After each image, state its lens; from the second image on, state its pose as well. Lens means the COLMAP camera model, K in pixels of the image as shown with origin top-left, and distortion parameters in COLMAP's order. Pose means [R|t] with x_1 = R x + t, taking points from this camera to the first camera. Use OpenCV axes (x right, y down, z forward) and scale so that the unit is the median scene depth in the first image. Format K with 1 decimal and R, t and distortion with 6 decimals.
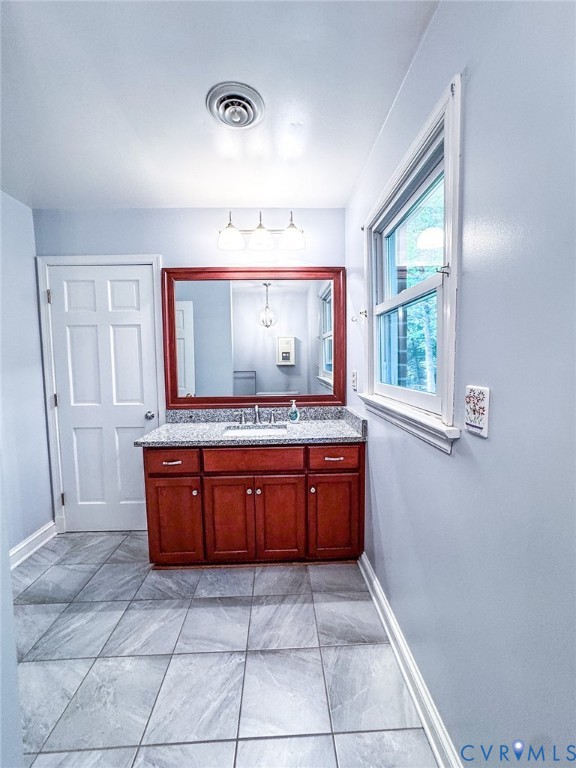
lens RADIAL K [[313.6, 0, 289.4], [0, 313.6, 384.8], [0, 0, 1]] dist [-0.033560, 0.008544]
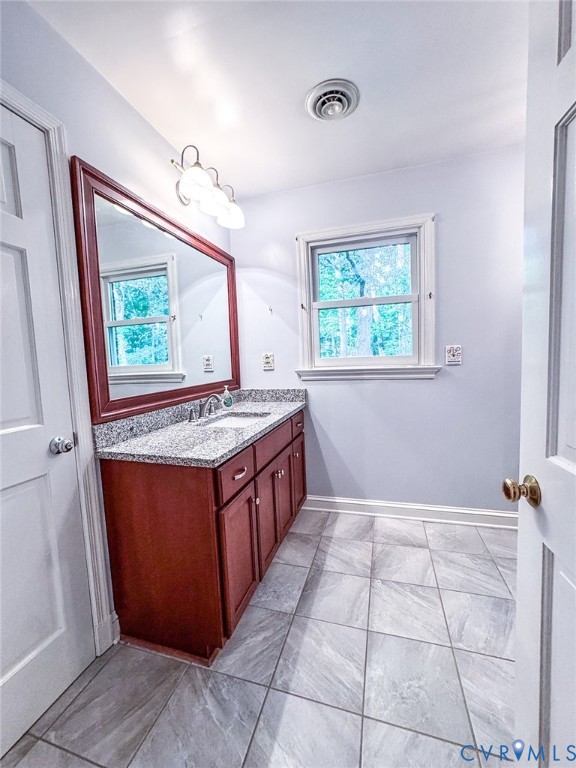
lens RADIAL K [[313.6, 0, 289.4], [0, 313.6, 384.8], [0, 0, 1]] dist [-0.033560, 0.008544]
pose [[0.317593, -0.081981, 0.944677, -1.118079], [0.105076, 0.993163, 0.050863, 0.026254], [-0.942387, 0.083110, 0.324036, 0.723673]]
